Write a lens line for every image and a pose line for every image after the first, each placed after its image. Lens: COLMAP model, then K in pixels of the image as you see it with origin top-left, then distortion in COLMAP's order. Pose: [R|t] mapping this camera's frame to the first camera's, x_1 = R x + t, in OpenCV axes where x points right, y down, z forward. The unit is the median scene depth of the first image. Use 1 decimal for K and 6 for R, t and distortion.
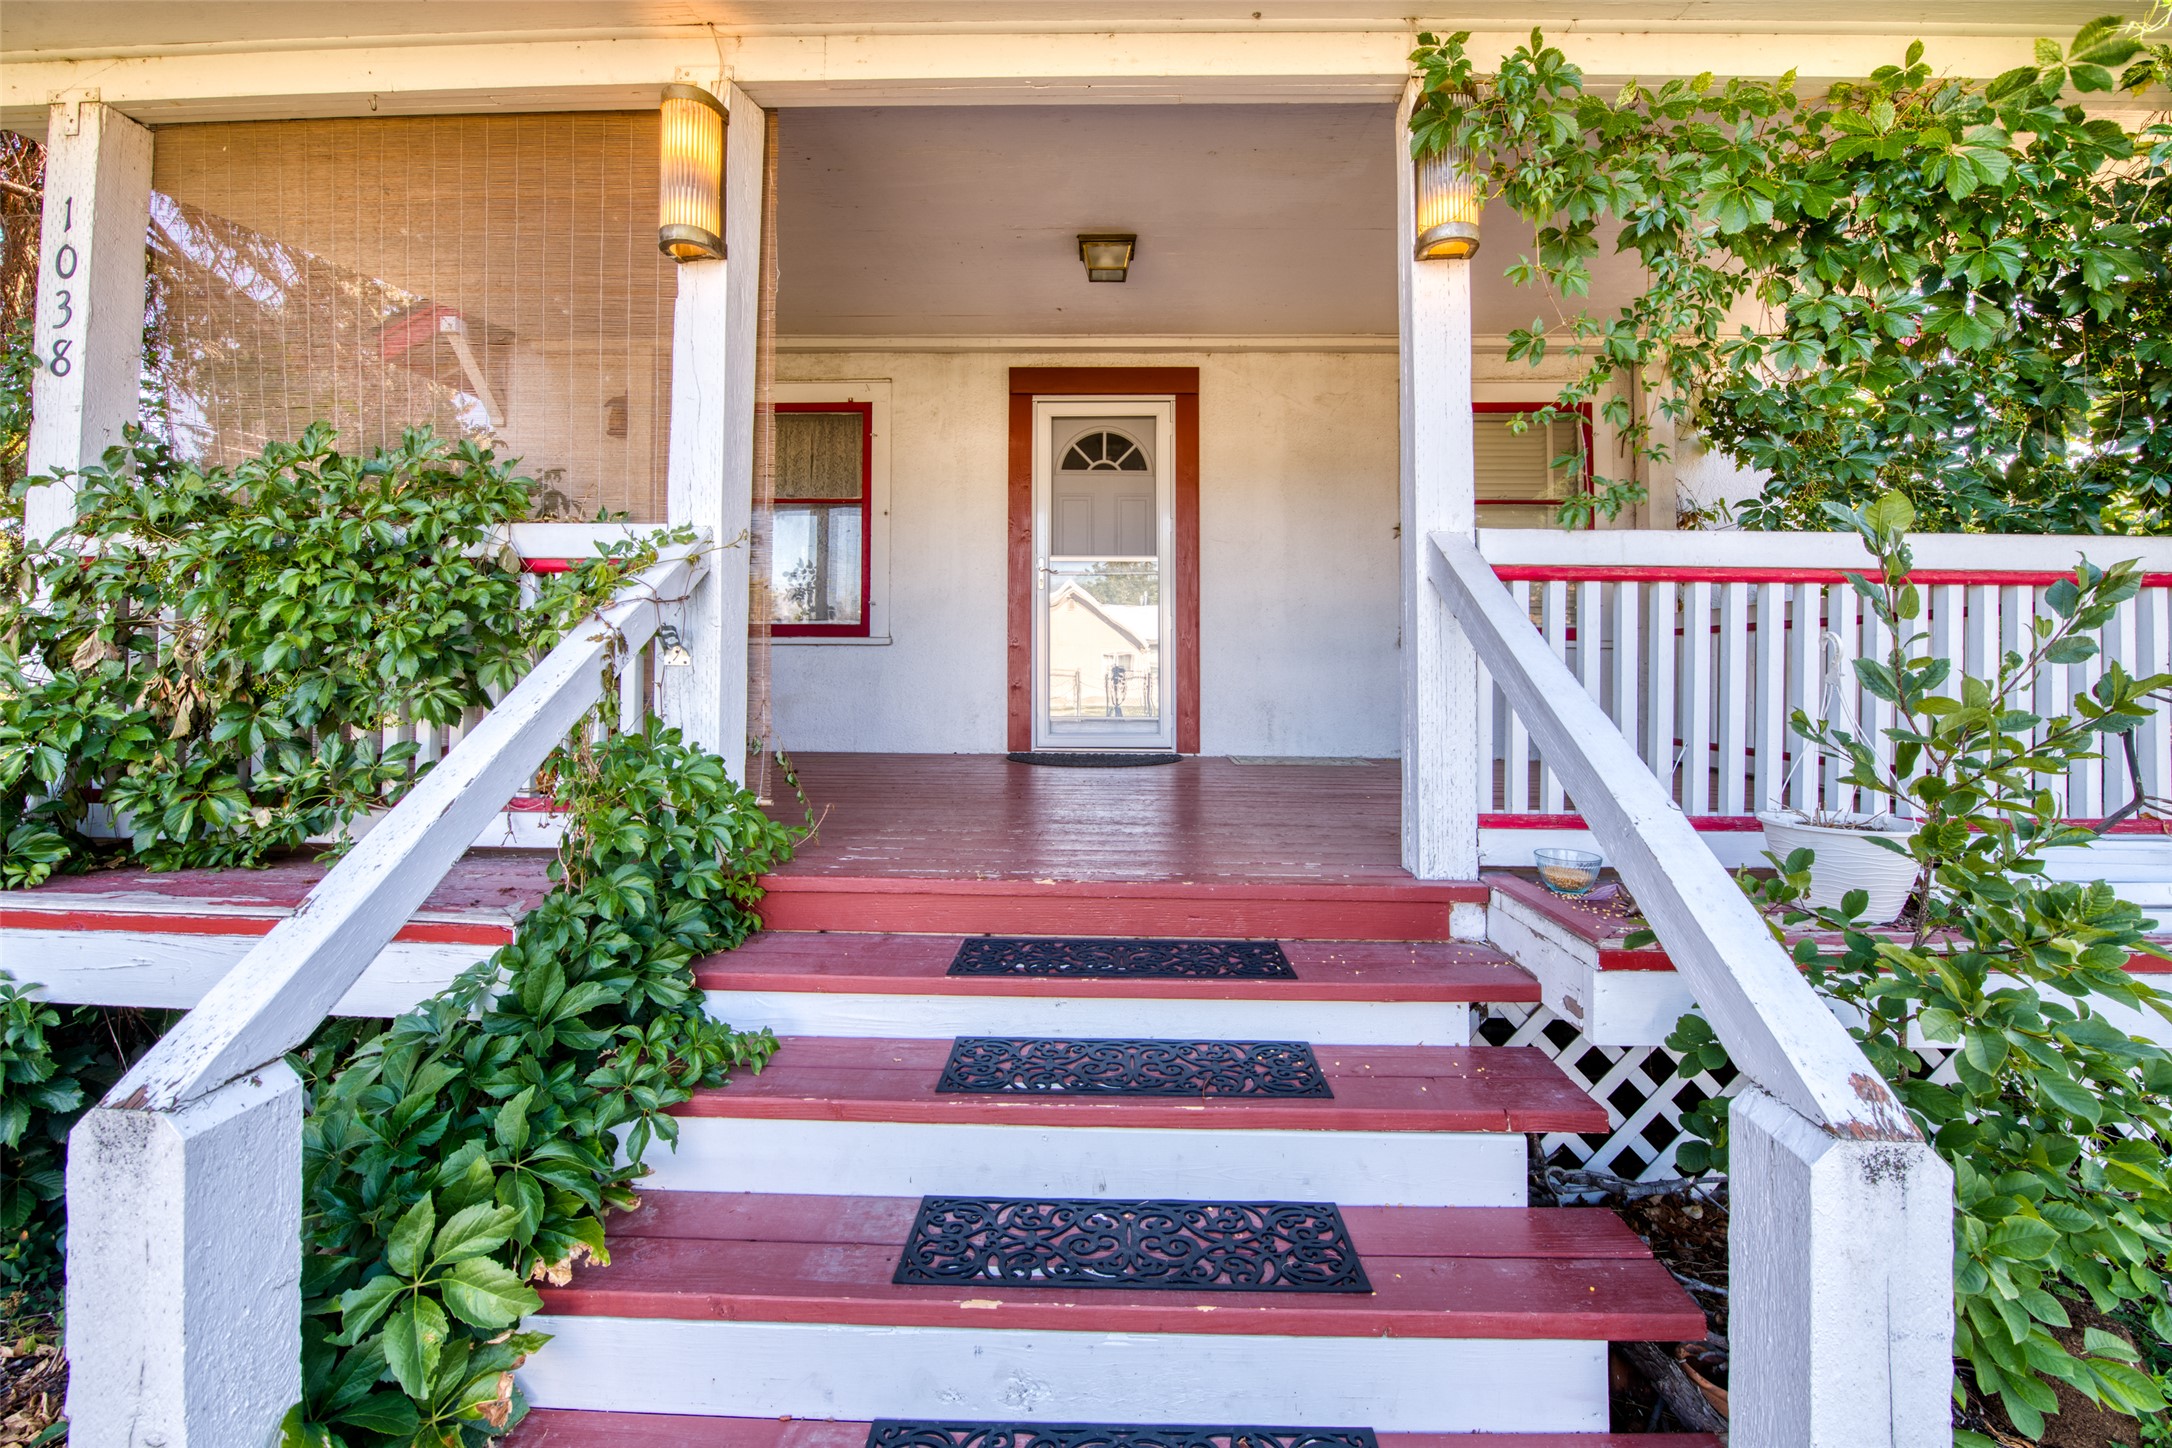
lens RADIAL K [[884.5, 0, 1038.2], [0, 884.5, 649.7], [0, 0, 1]] dist [-0.002769, -0.000215]
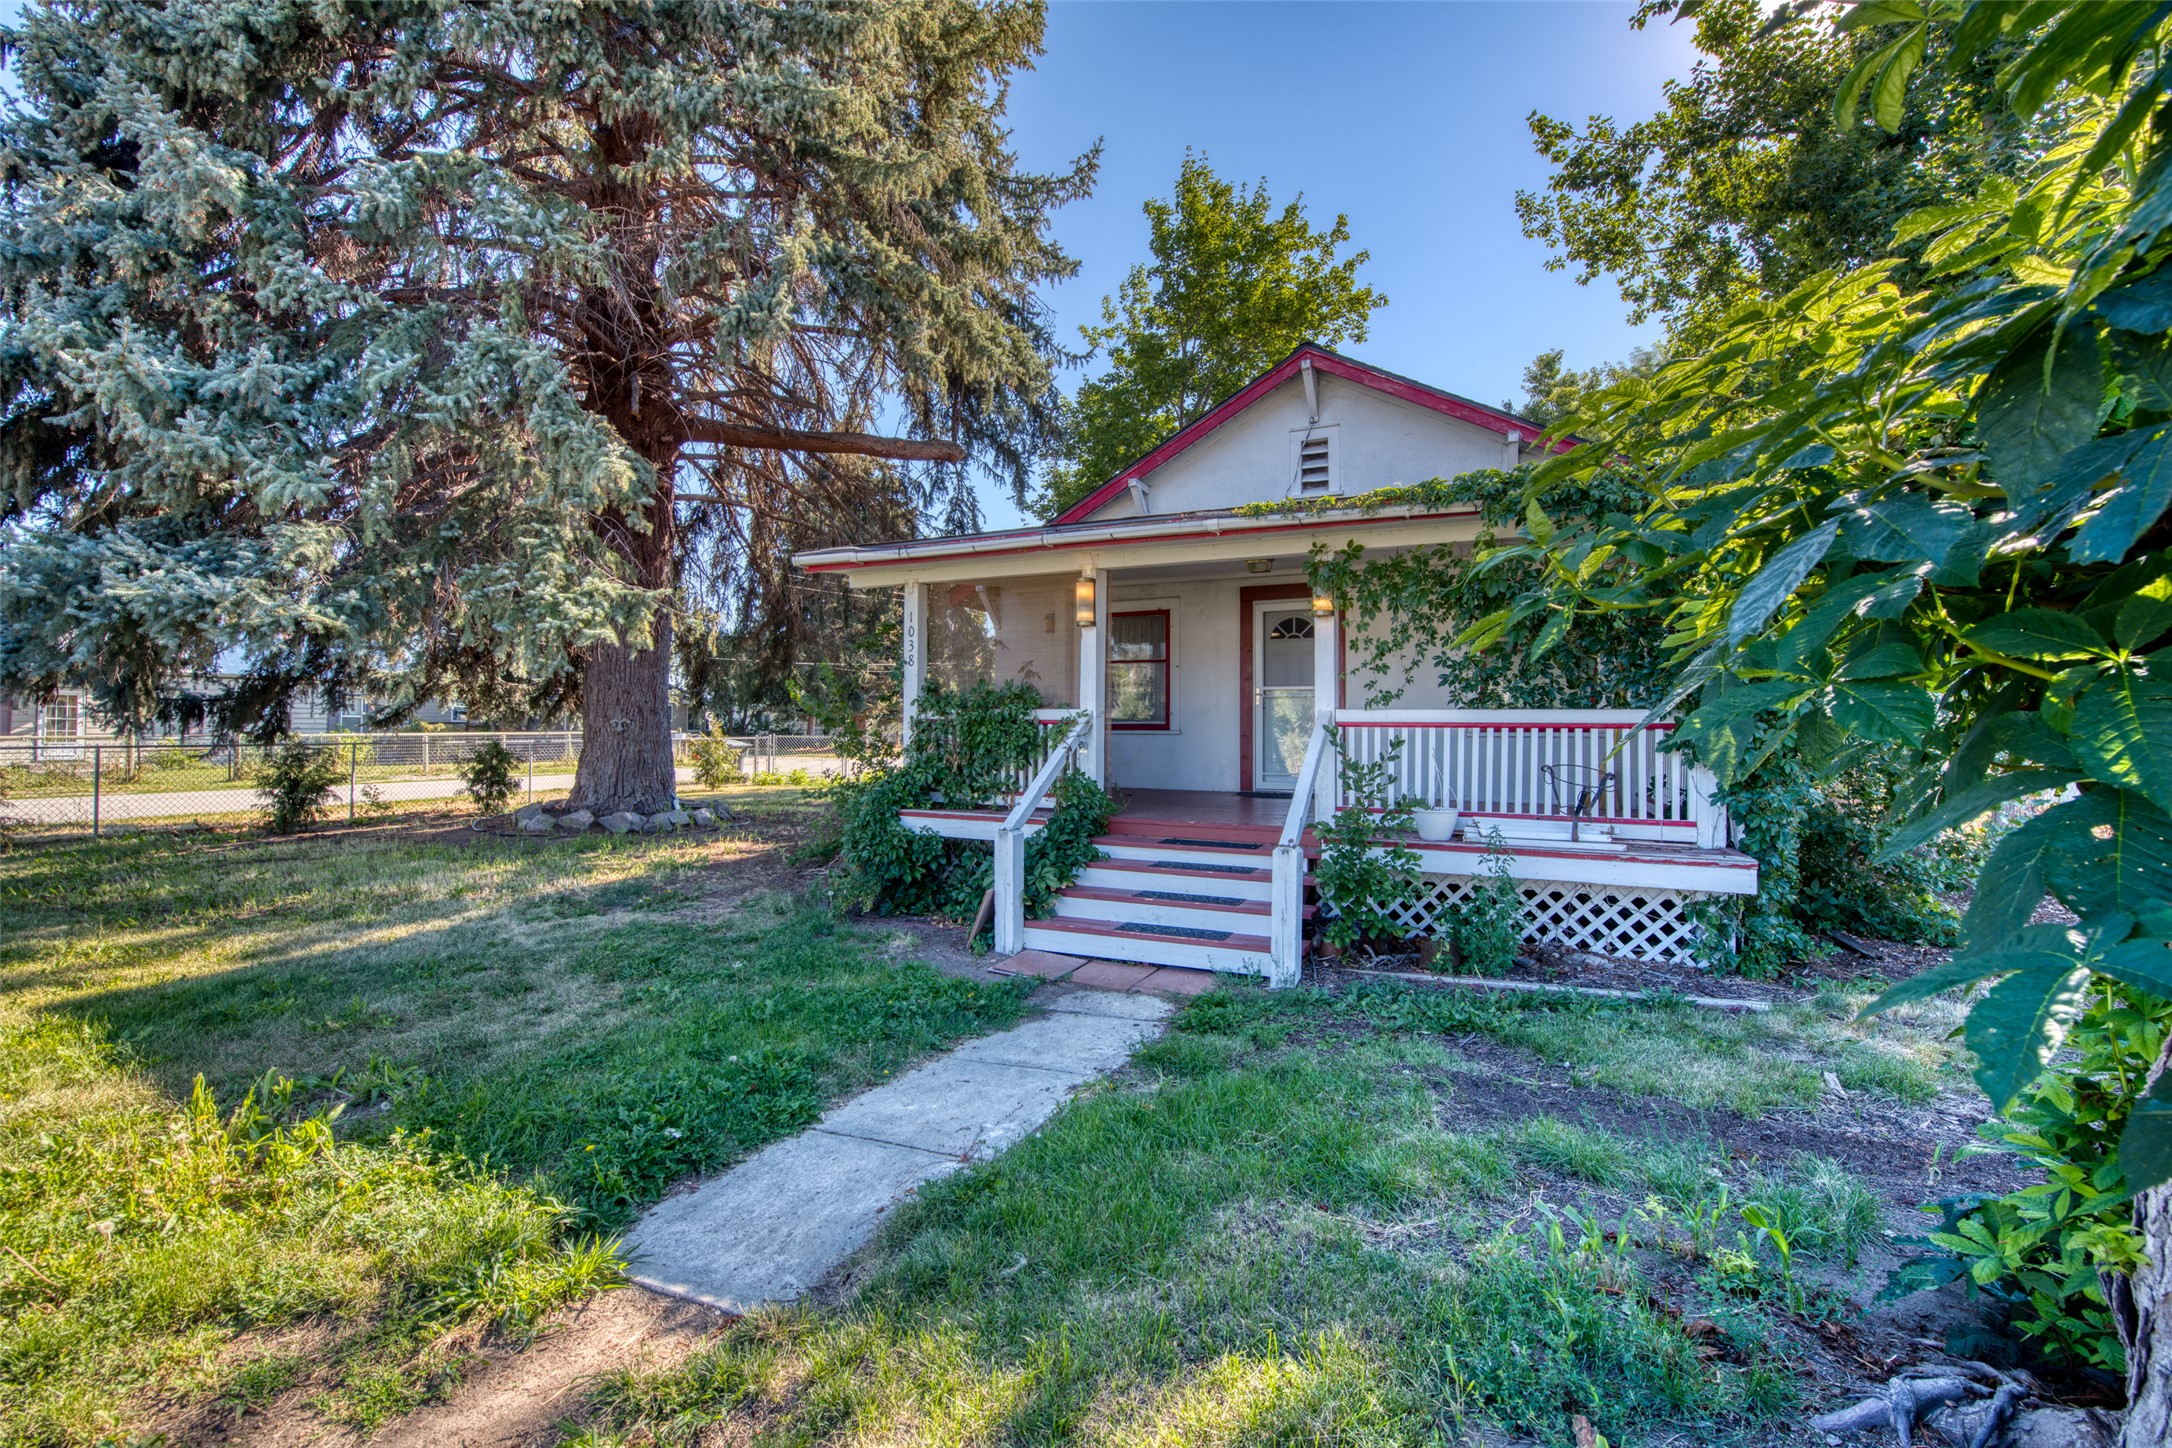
lens RADIAL K [[884.5, 0, 1086.0], [0, 884.5, 722.1], [0, 0, 1]] dist [-0.002769, -0.000215]
pose [[0.933841, -0.007580, -0.357609, 0.773415], [0.012896, 0.999839, 0.012483, -0.136707], [0.357457, -0.016269, 0.933788, -2.054877]]
